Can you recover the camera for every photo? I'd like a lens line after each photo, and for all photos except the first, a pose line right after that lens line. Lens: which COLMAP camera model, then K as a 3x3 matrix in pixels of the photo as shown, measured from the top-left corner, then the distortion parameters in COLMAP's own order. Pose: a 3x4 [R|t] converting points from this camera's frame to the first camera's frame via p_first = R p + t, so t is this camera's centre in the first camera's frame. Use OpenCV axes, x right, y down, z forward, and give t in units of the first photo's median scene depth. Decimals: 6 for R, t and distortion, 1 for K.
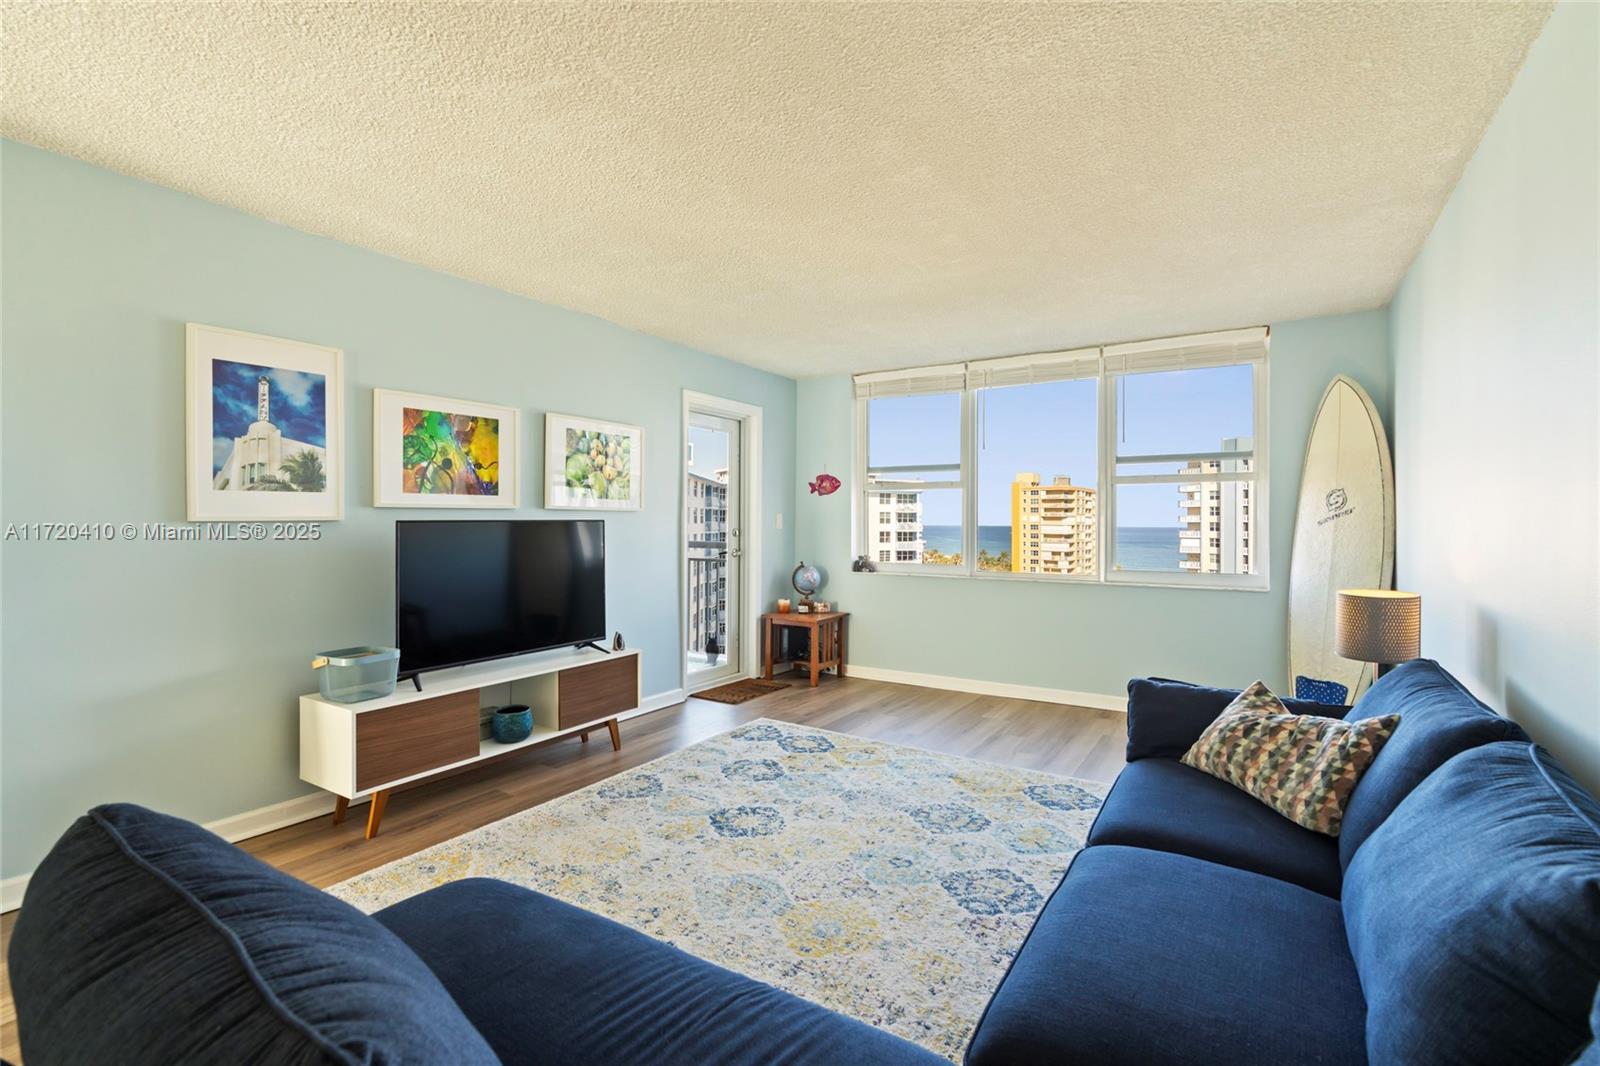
lens RADIAL K [[732.3, 0, 810.3], [0, 732.3, 520.3], [0, 0, 1]] dist [-0.002975, 0.000349]
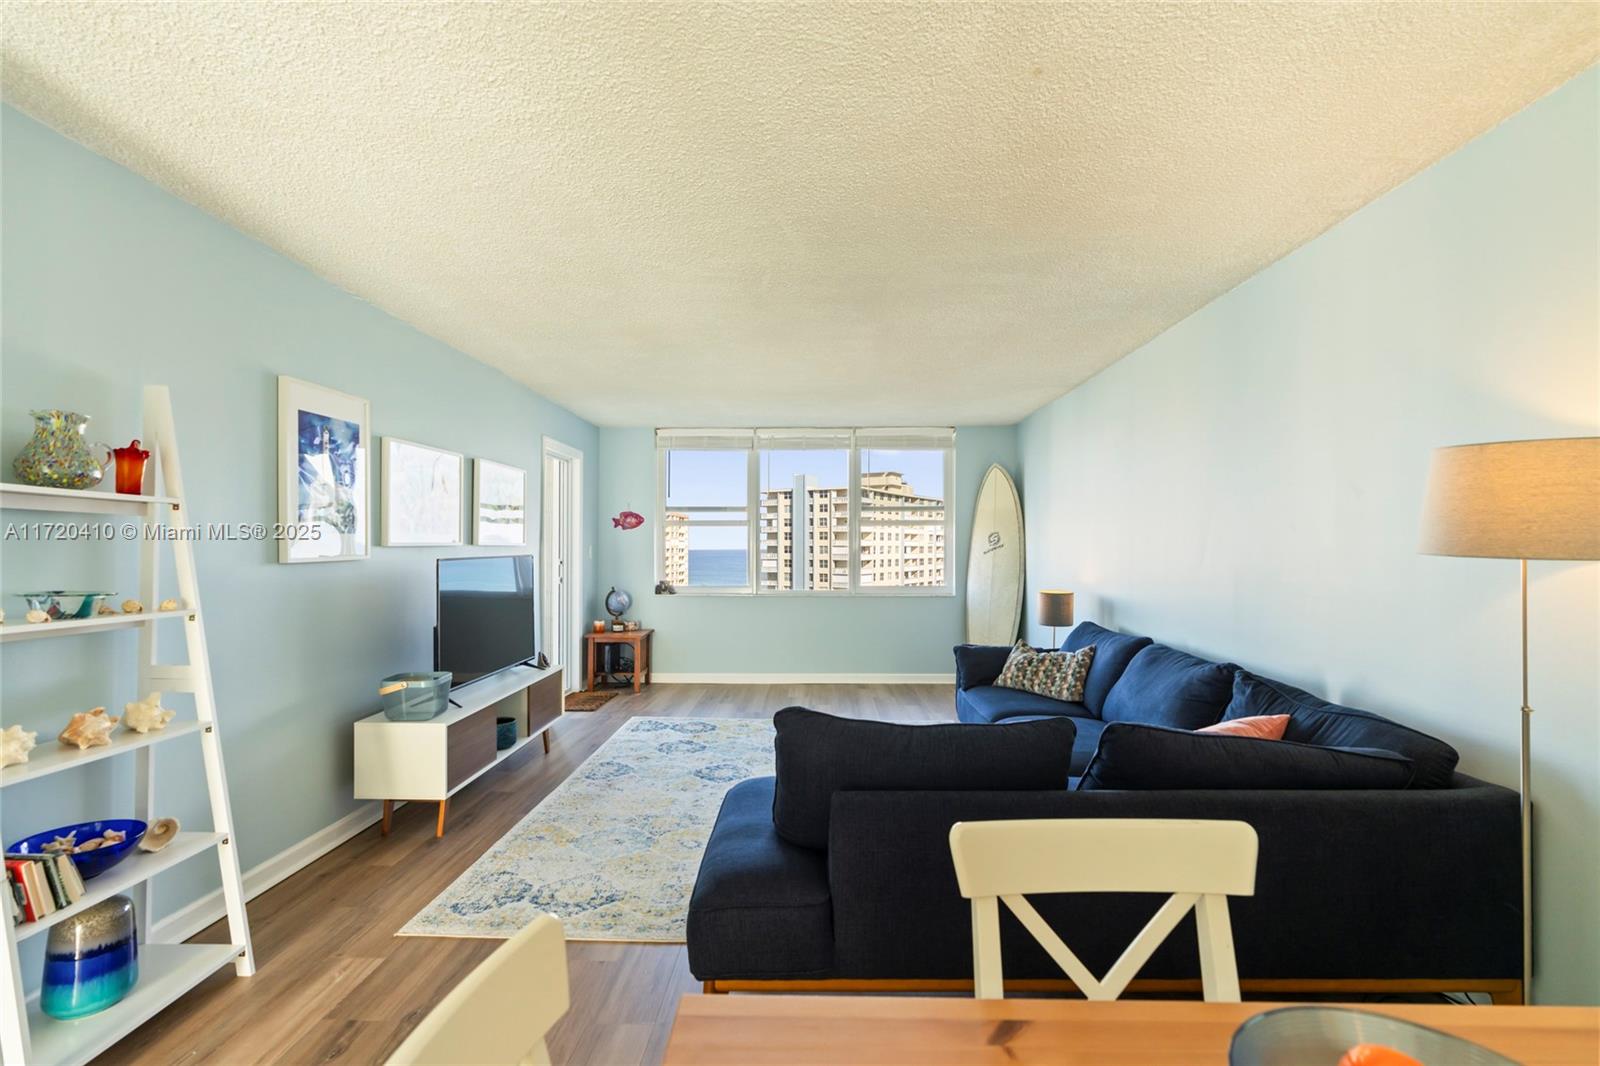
lens RADIAL K [[727.1, 0, 807.9], [0, 727.1, 540.3], [0, 0, 1]] dist [-0.002095, 0.000496]
pose [[0.856598, 0.002341, 0.515980, -0.547865], [0.000038, 0.999989, -0.004601, -0.019257], [-0.515985, 0.003961, 0.856589, -0.218801]]
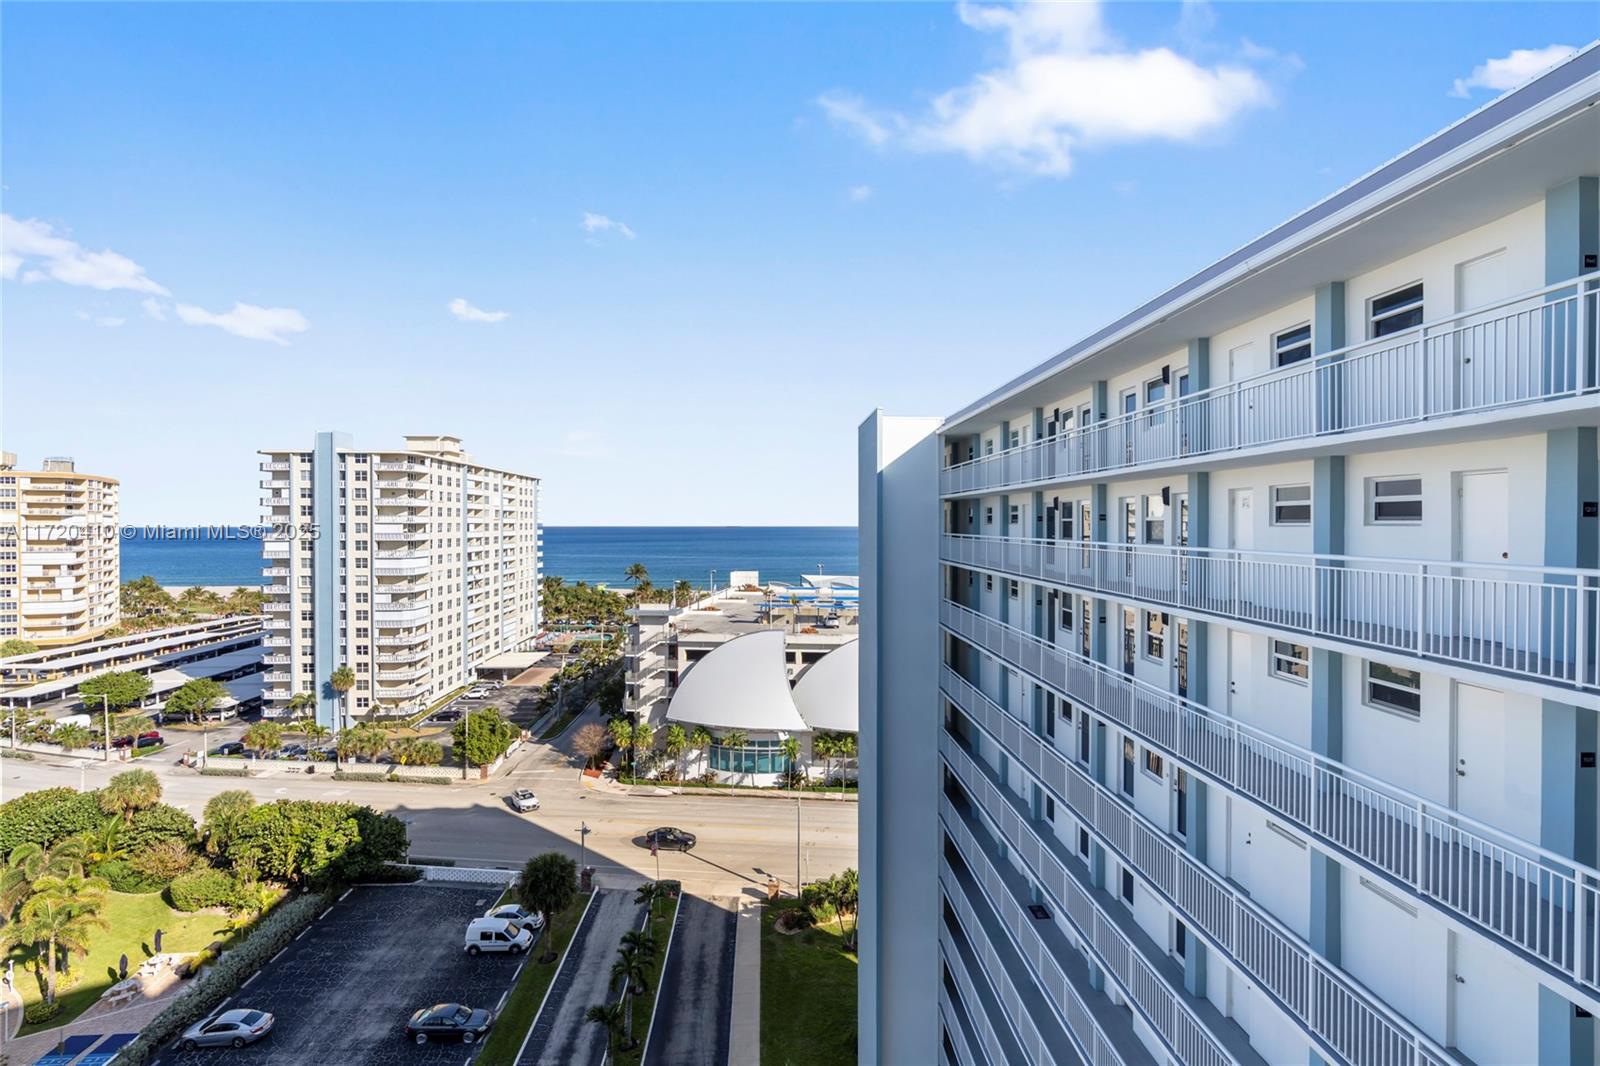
lens RADIAL K [[736.7, 0, 806.1], [0, 736.7, 530.5], [0, 0, 1]] dist [-0.004286, 0.002927]
pose [[0.414823, -0.013193, 0.909806, -0.531289], [-0.000333, 0.999893, 0.014651, -0.048795], [-0.909902, -0.006380, 0.414774, 2.033121]]
